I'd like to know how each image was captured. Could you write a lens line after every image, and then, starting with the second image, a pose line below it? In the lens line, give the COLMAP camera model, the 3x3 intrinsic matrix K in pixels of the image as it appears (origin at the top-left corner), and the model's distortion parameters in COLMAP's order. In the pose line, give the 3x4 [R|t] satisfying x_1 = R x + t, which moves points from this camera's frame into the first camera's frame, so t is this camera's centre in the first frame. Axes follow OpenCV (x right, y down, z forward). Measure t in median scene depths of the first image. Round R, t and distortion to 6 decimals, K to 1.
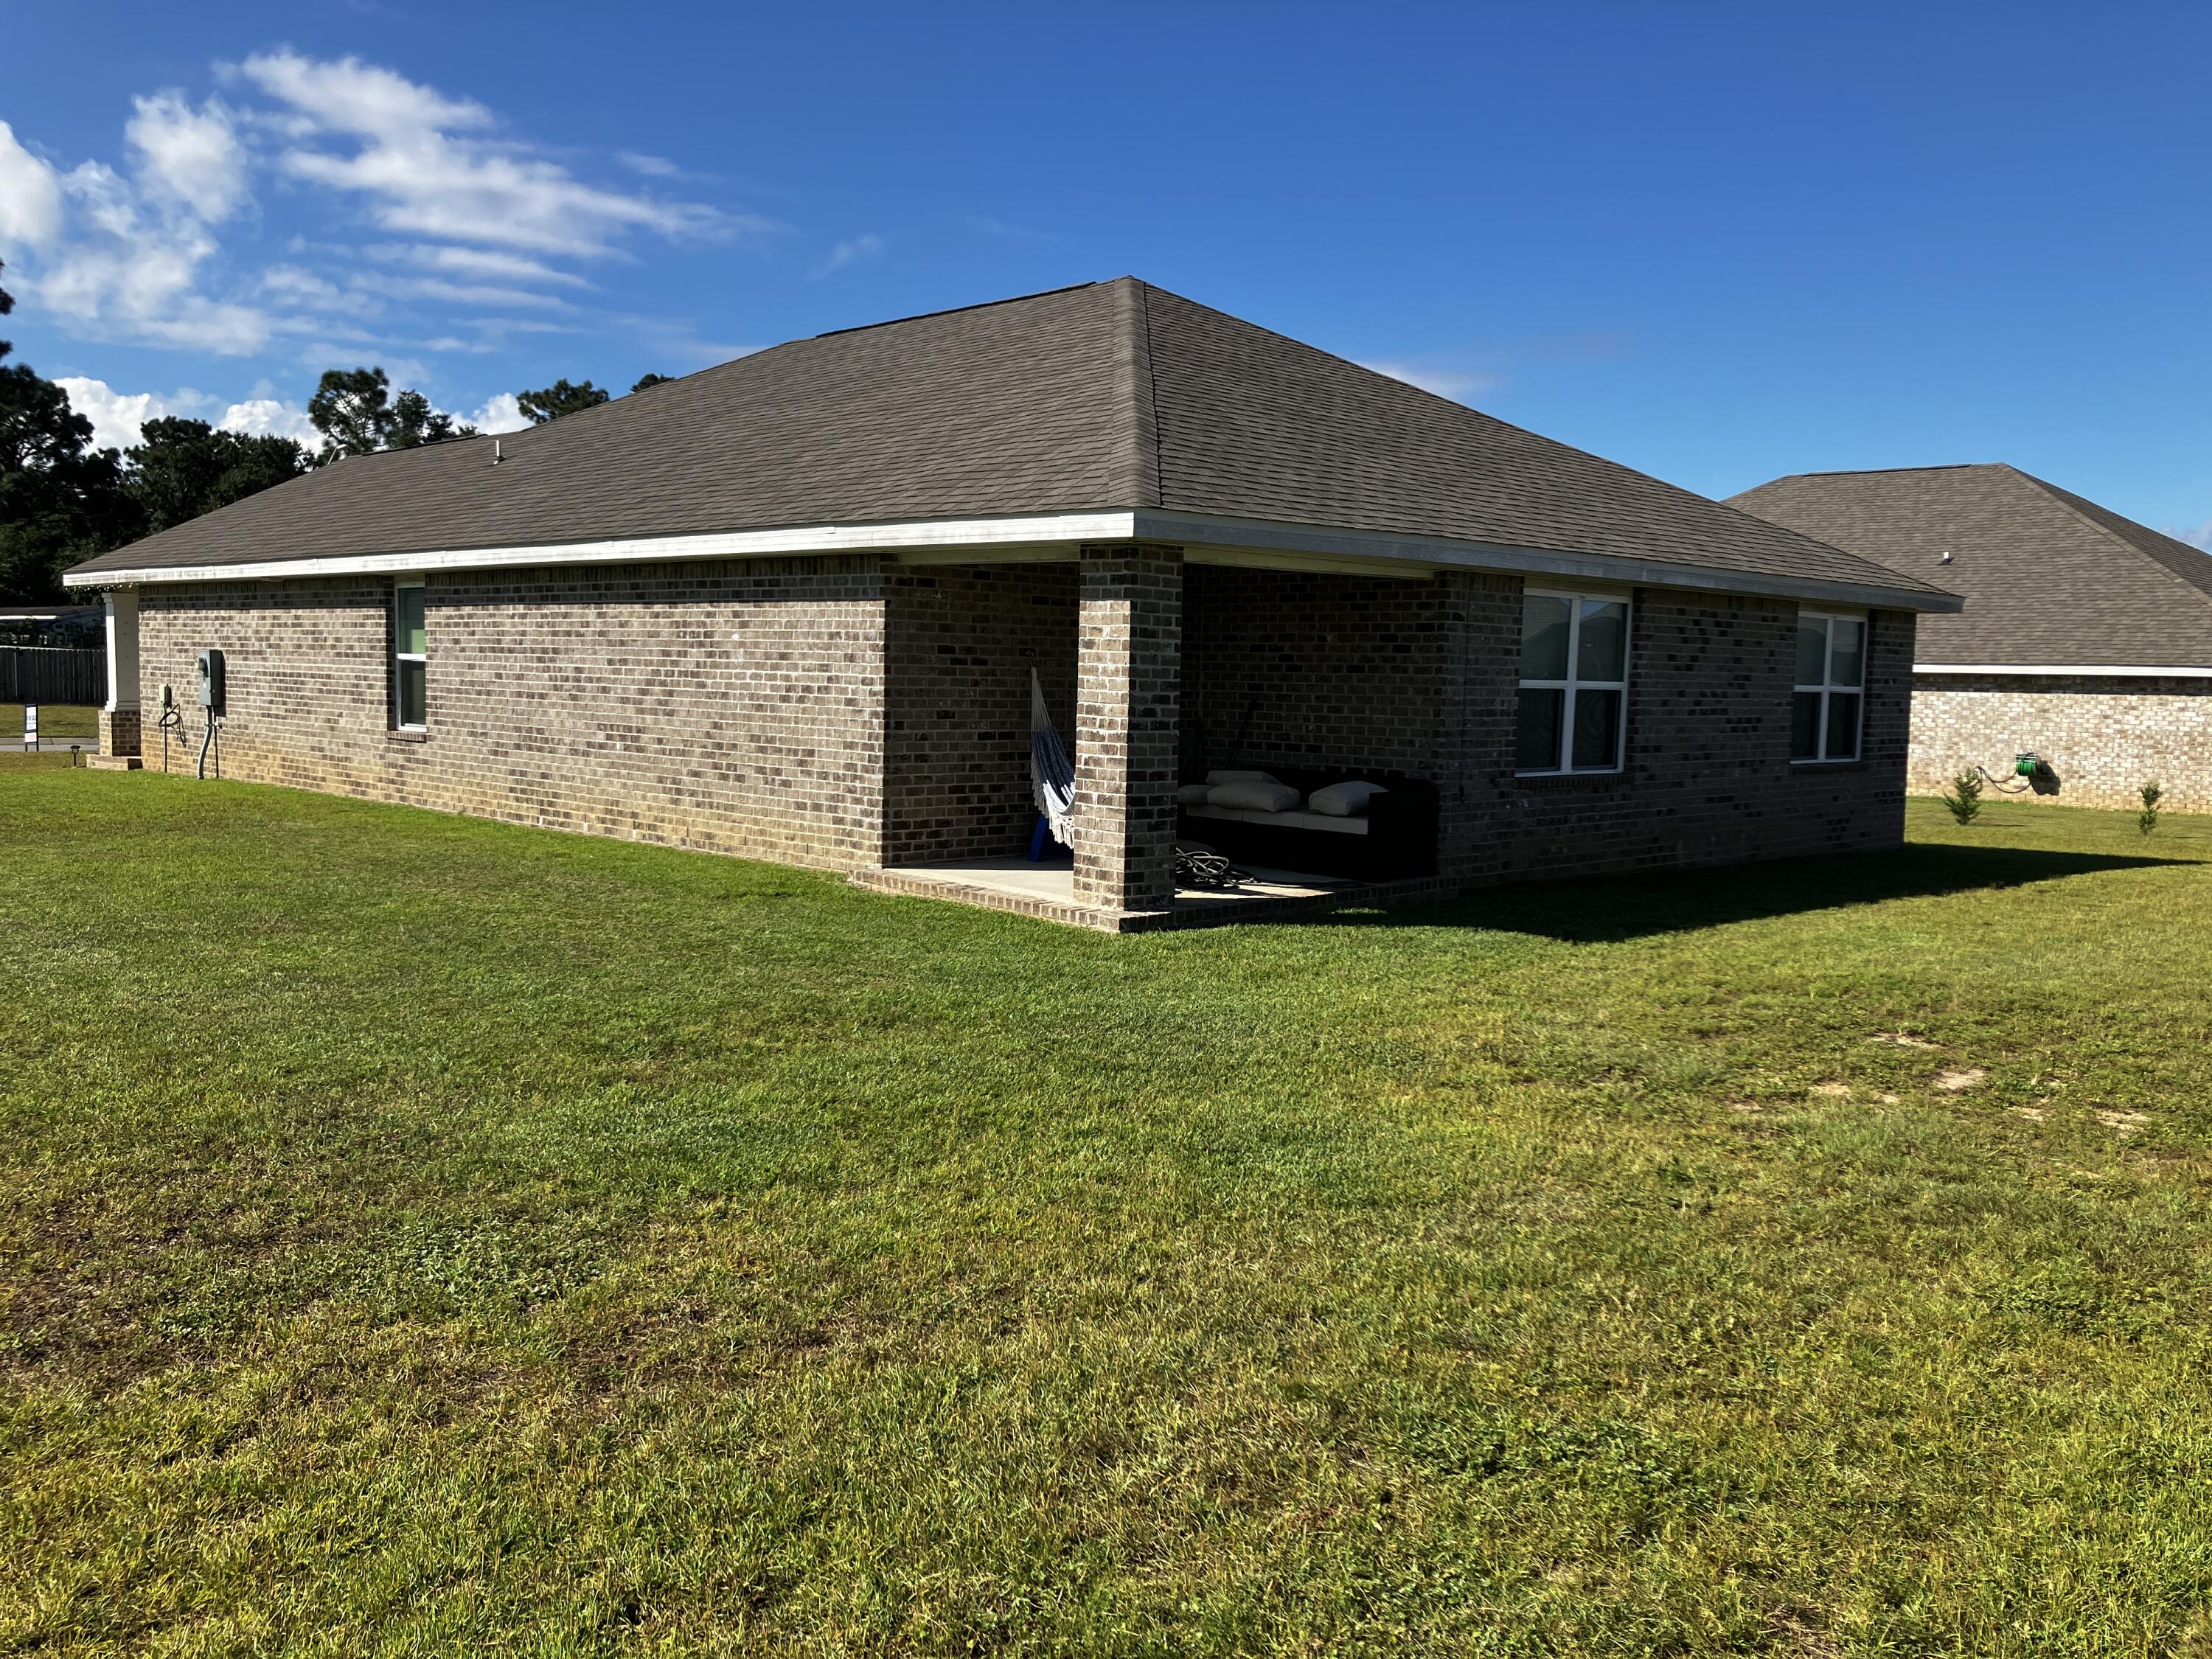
lens RADIAL K [[1841.5, 0, 1105.7], [0, 1841.5, 829.8], [0, 0, 1]] dist [-0.051483, -0.002614]
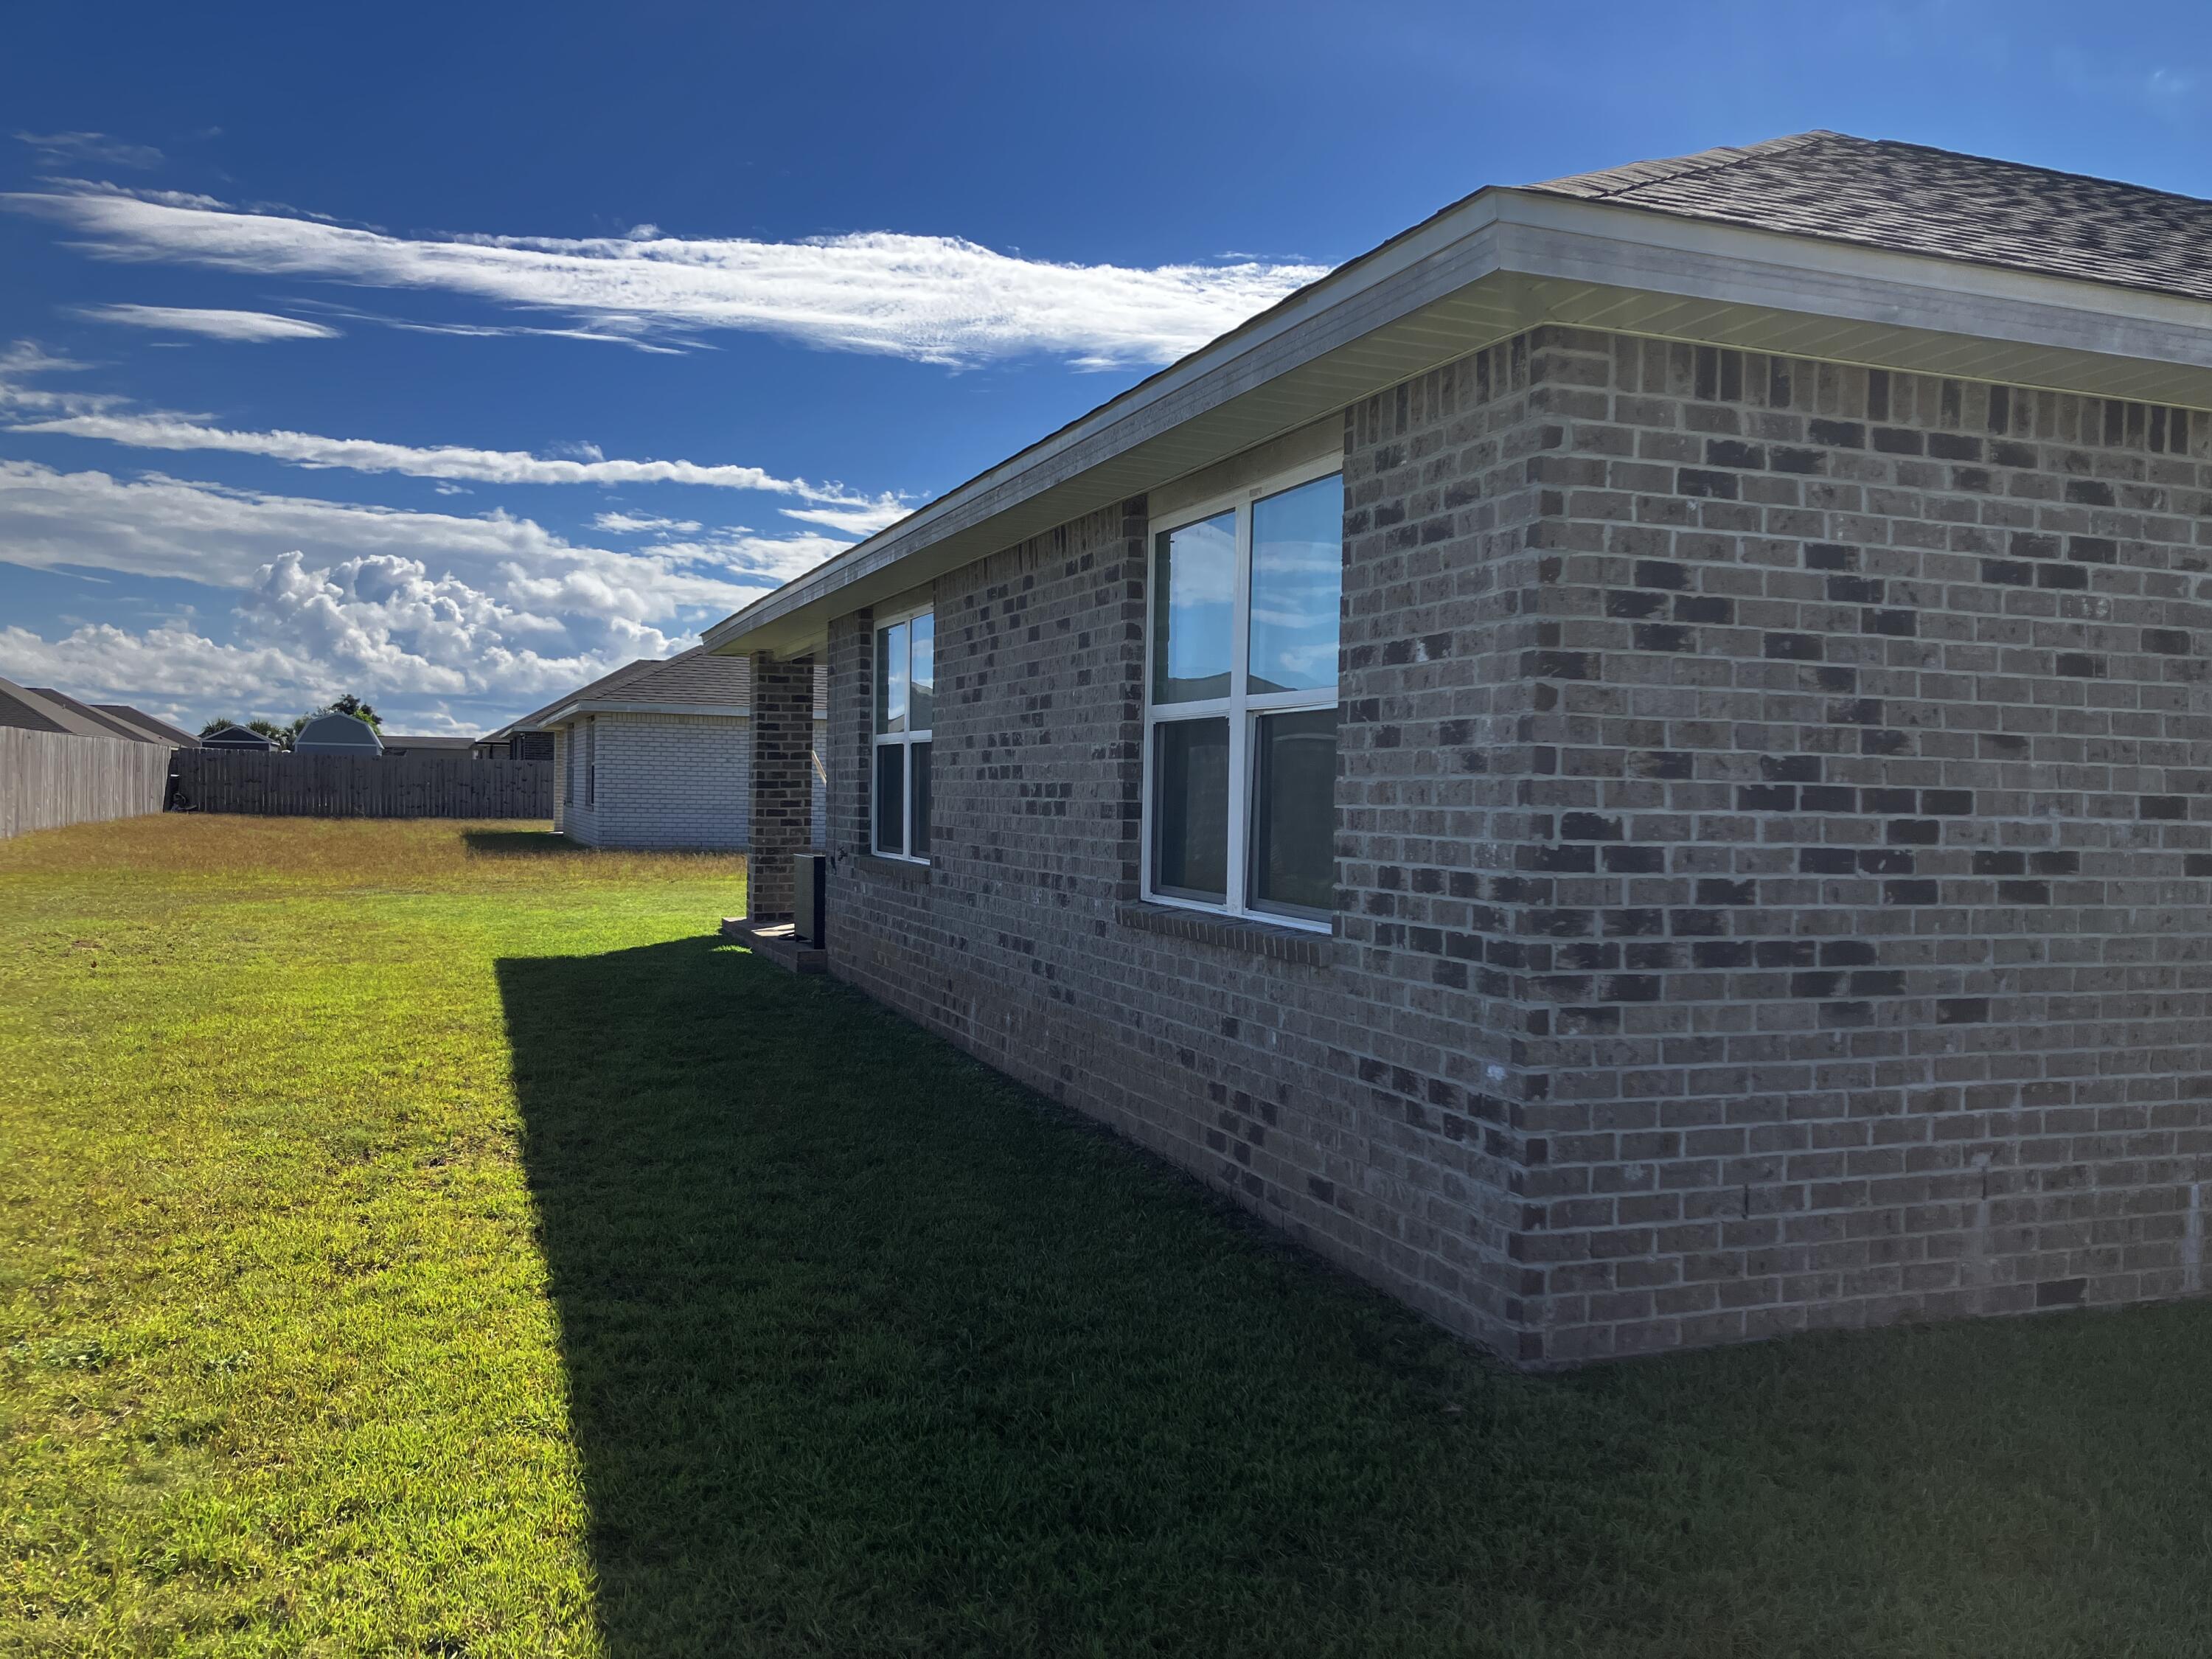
lens RADIAL K [[1841.5, 0, 1108.4], [0, 1841.5, 832.1], [0, 0, 1]] dist [-0.051483, -0.002614]
pose [[-0.414631, -0.007186, -0.909961, 0.786204], [-0.104149, 0.993773, 0.039609, -0.069988], [0.904010, 0.111195, -0.412797, 1.221879]]
